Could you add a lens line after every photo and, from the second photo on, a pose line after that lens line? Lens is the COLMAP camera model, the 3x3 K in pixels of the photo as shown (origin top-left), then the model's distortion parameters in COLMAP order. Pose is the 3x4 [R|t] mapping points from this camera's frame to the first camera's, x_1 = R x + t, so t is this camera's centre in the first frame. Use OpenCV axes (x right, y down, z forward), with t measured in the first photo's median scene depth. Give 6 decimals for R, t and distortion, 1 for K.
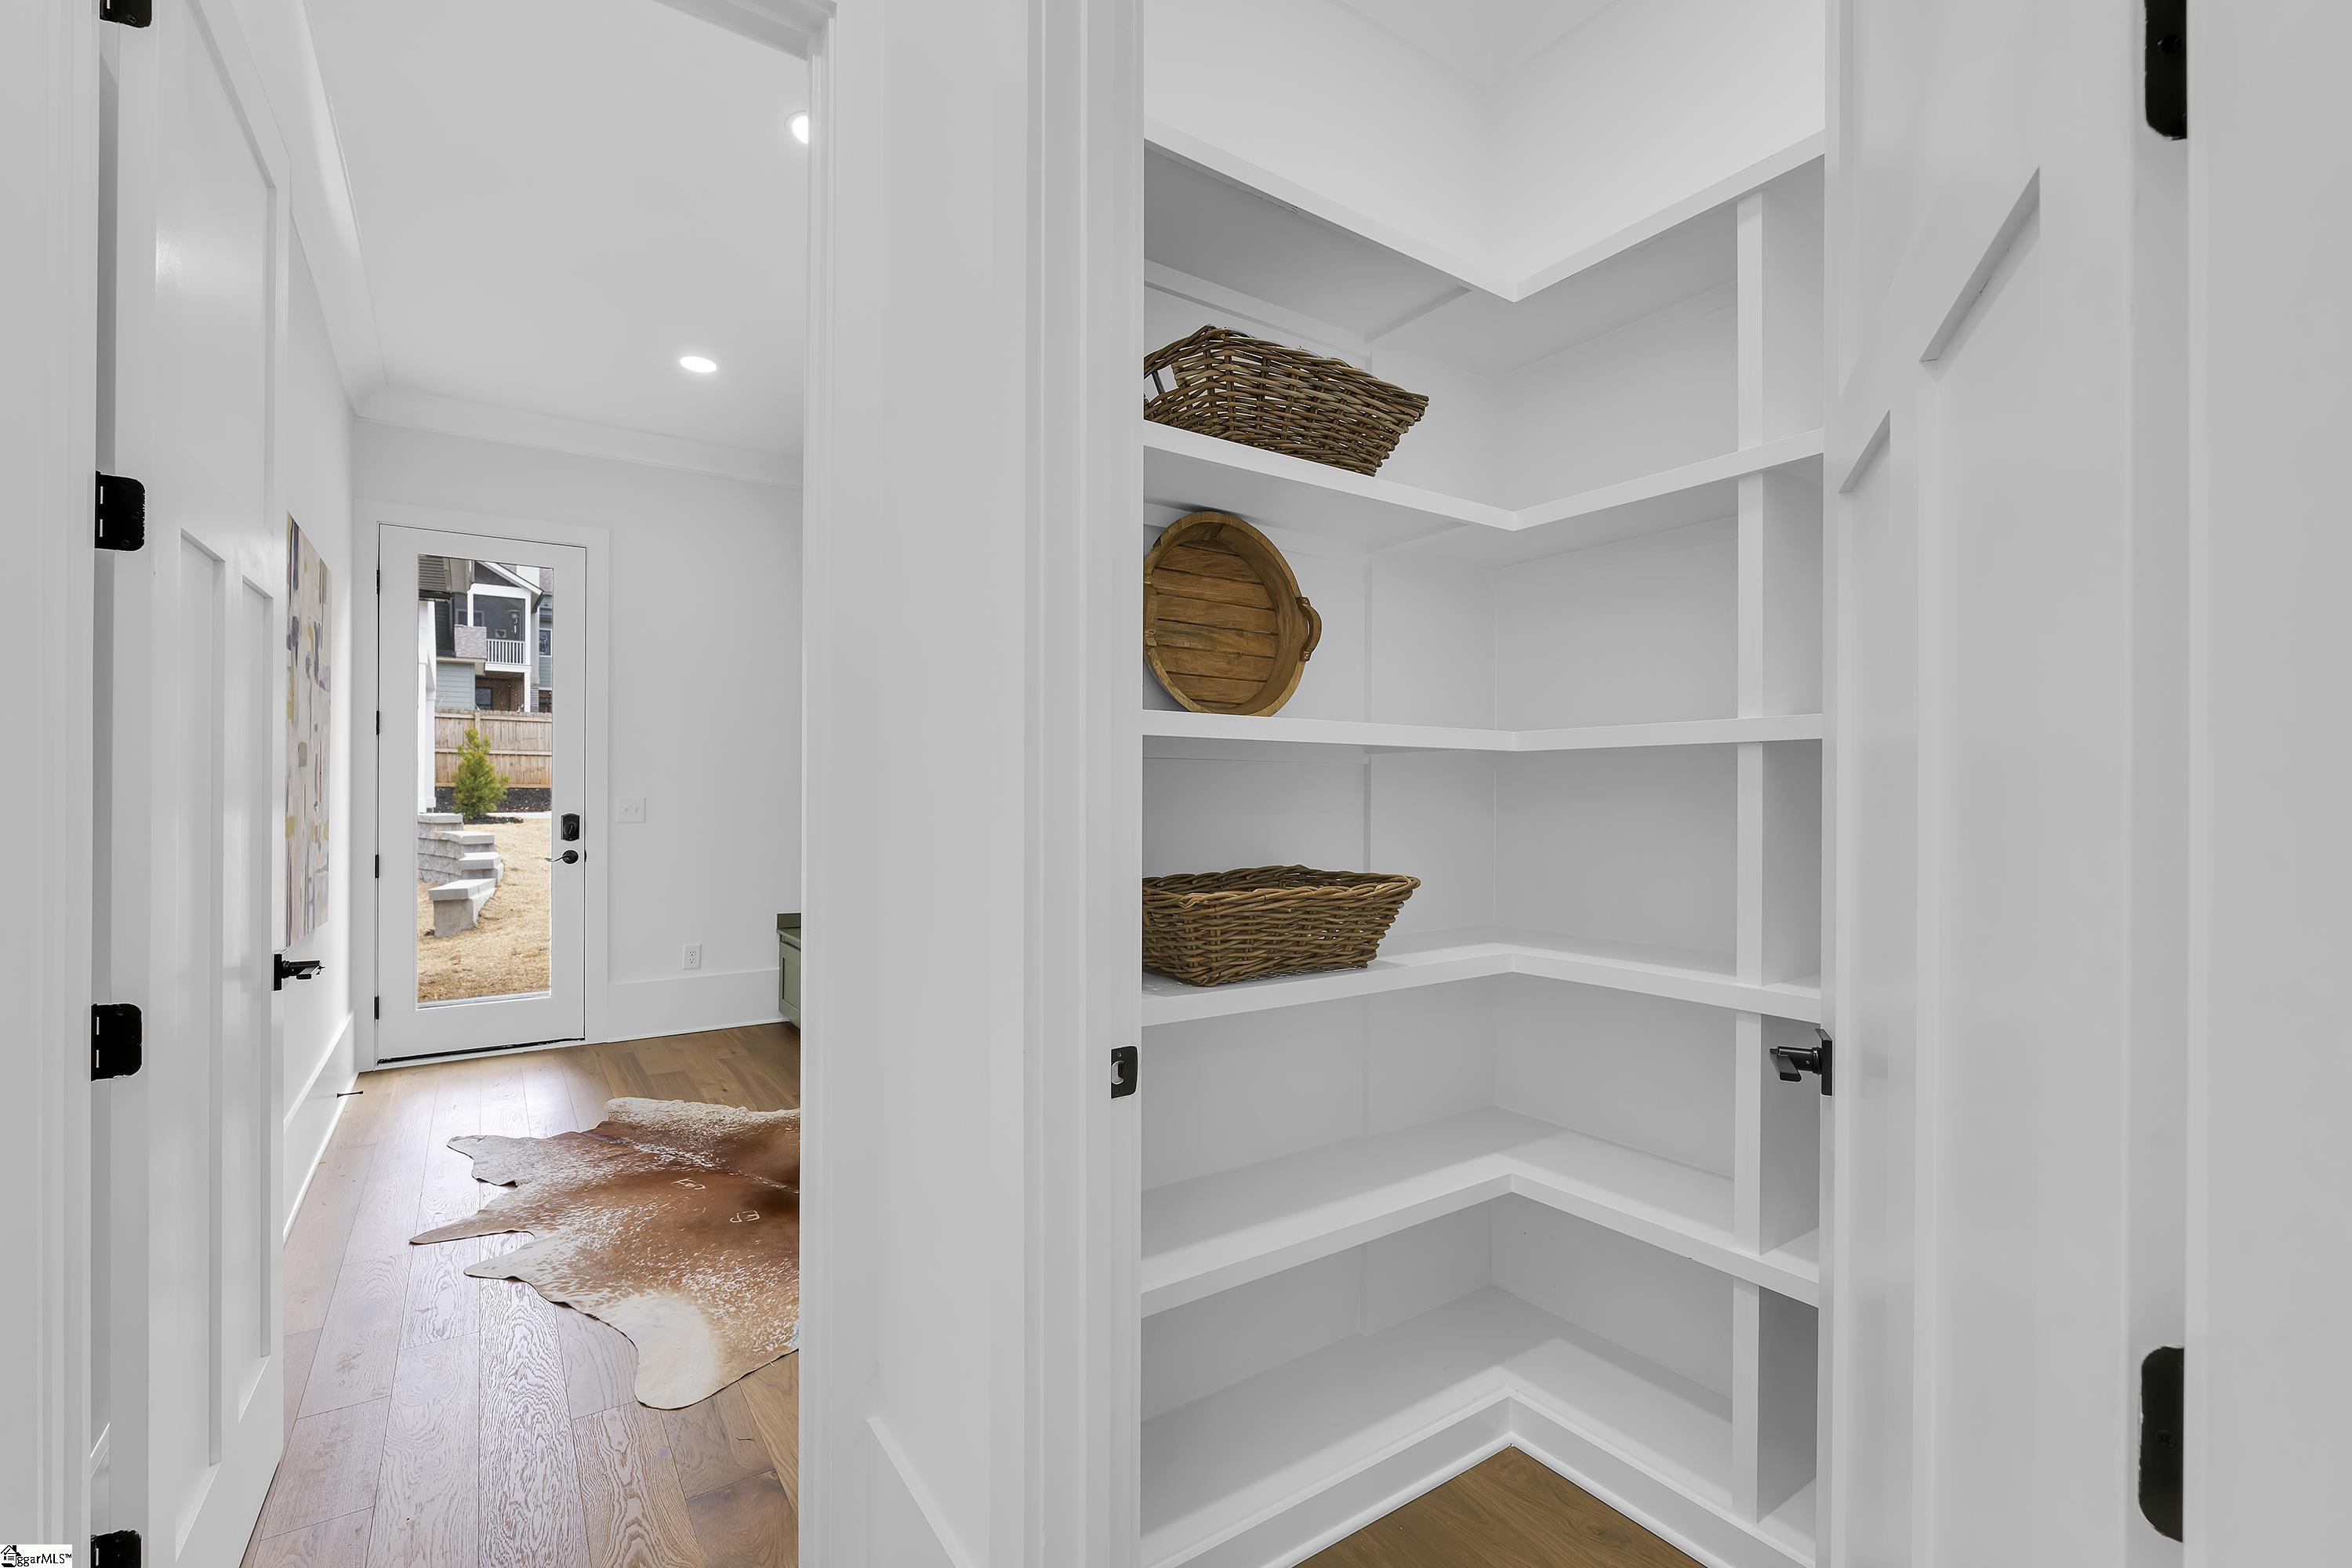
lens RADIAL K [[1024.9, 0, 1181.7], [0, 1024.9, 791.0], [0, 0, 1]] dist [-0.002383, -0.000045]
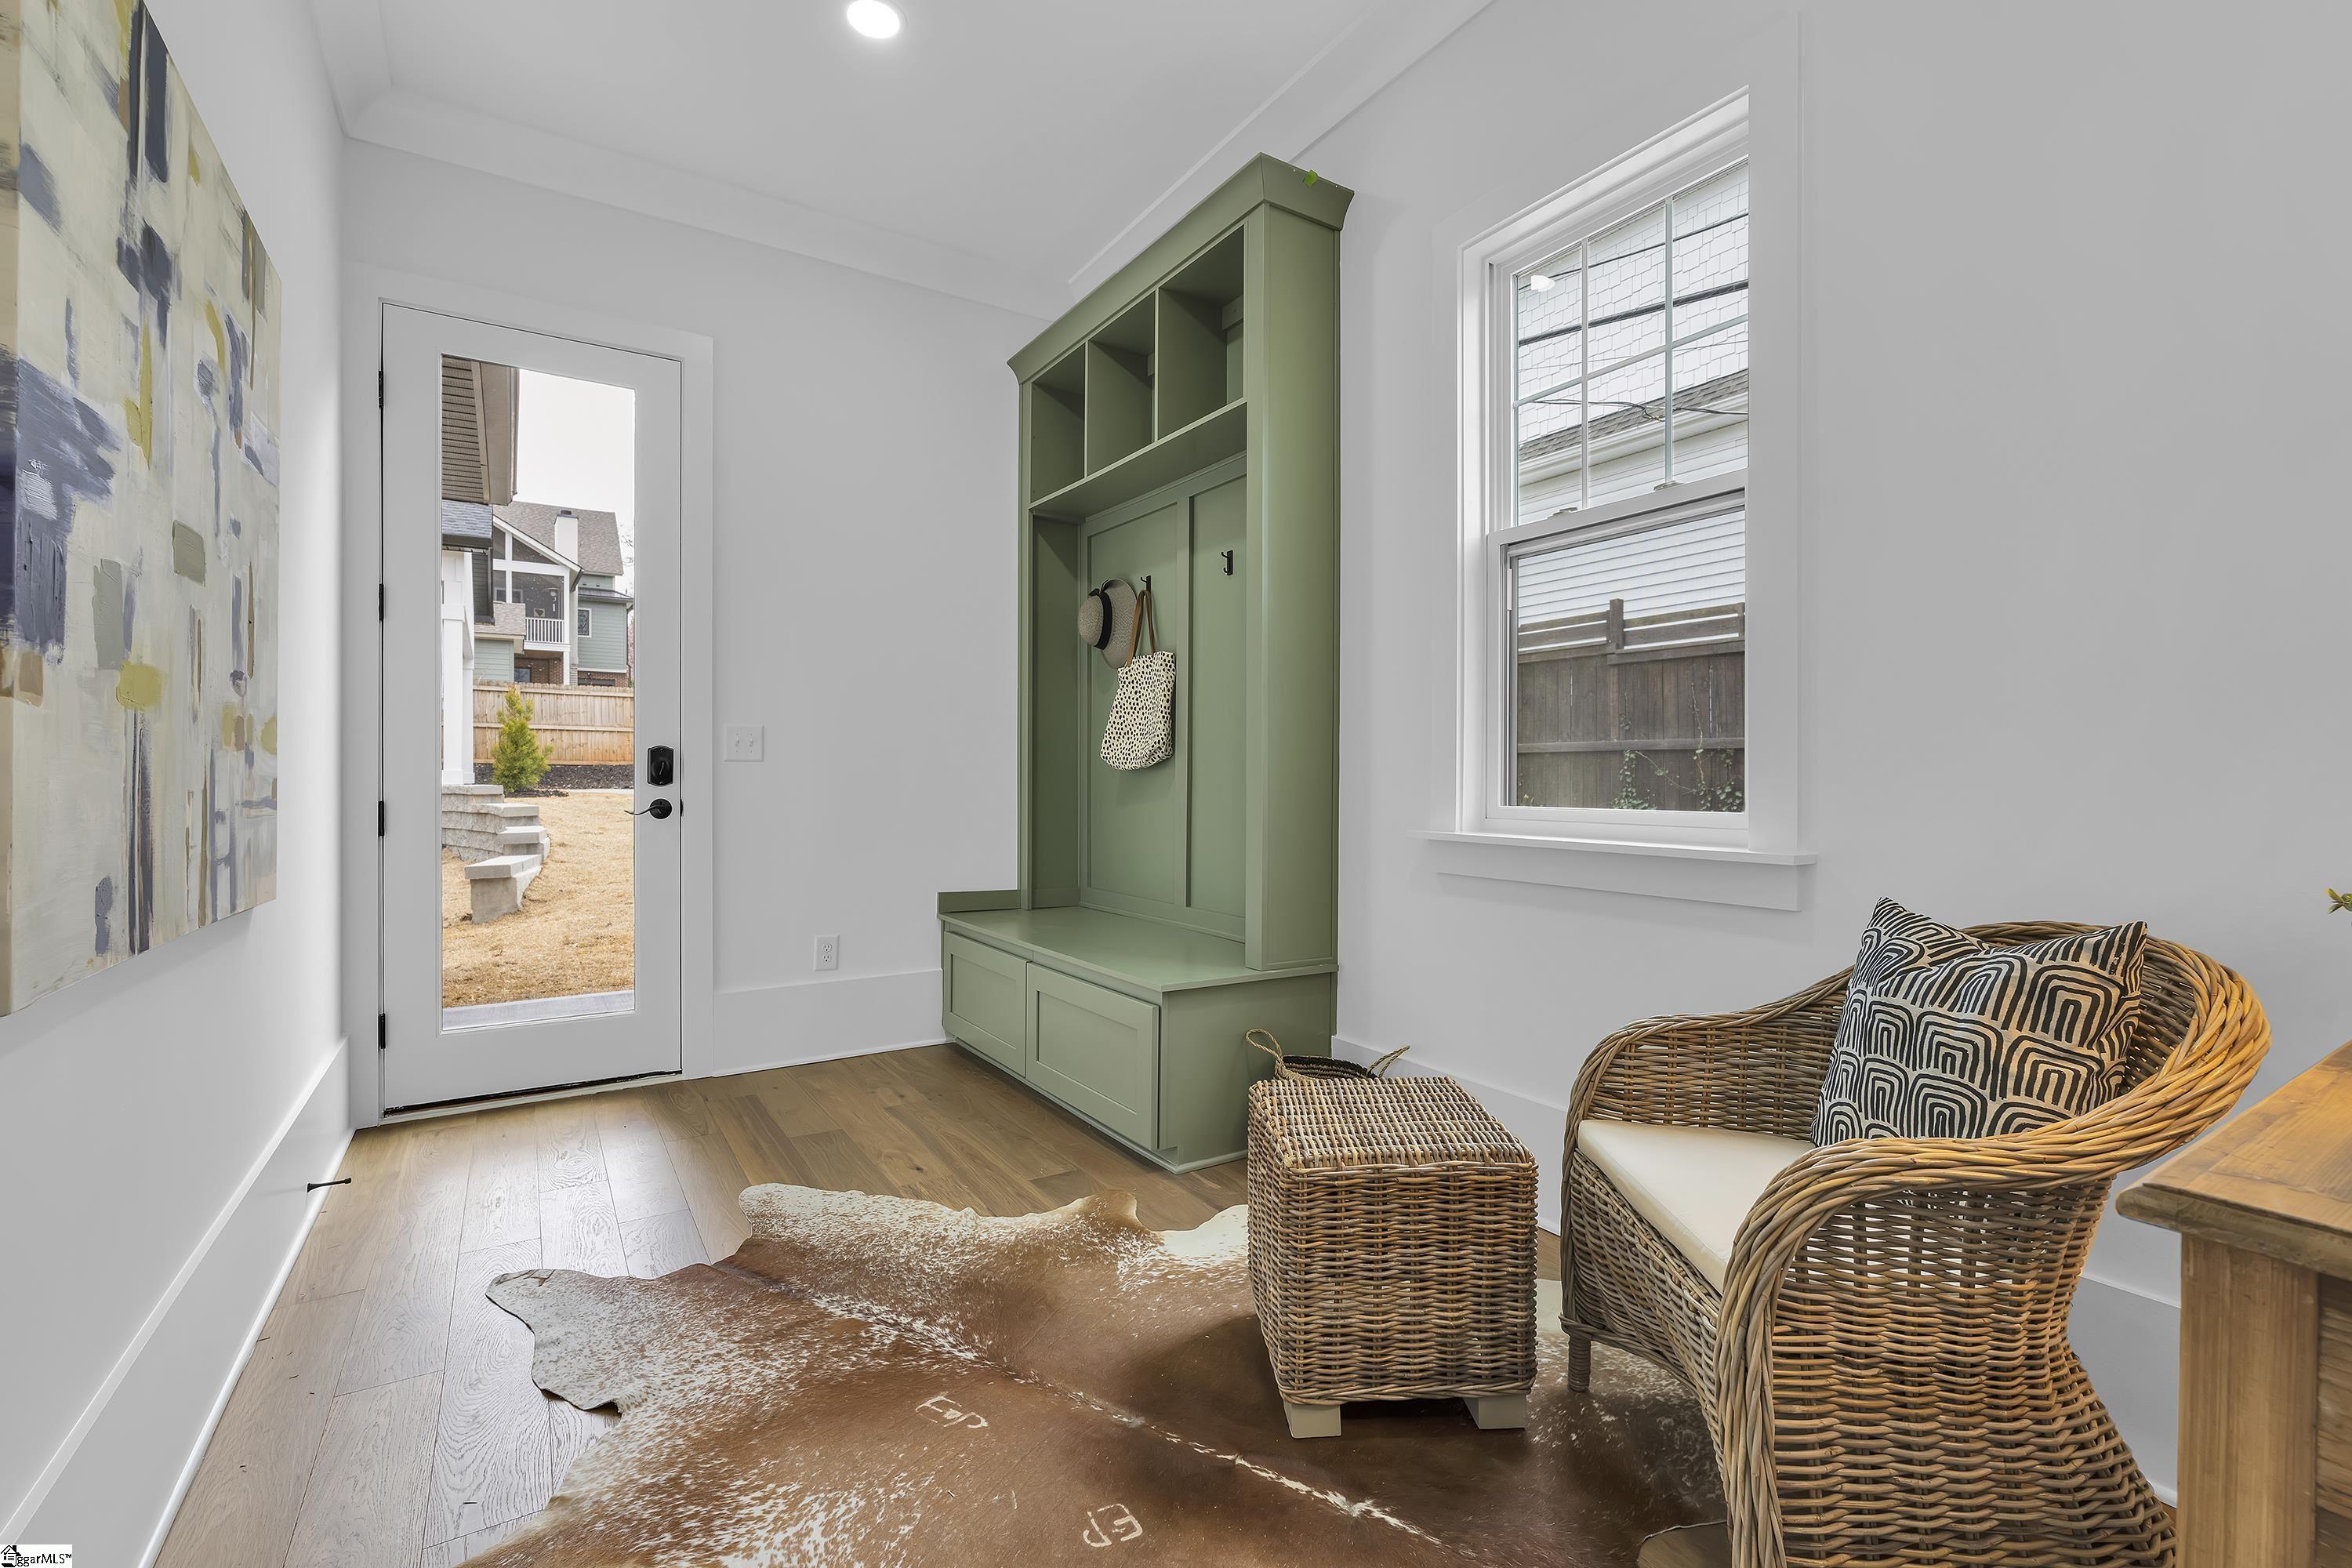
lens RADIAL K [[1012.2, 0, 1176.0], [0, 1012.2, 784.0], [0, 0, 1]] dist [-0.002816, -0.000472]
pose [[0.999712, -0.000971, -0.023975, -0.144726], [0.001107, 0.999983, 0.005657, 0.027336], [0.023969, -0.005681, 0.999697, 0.202782]]
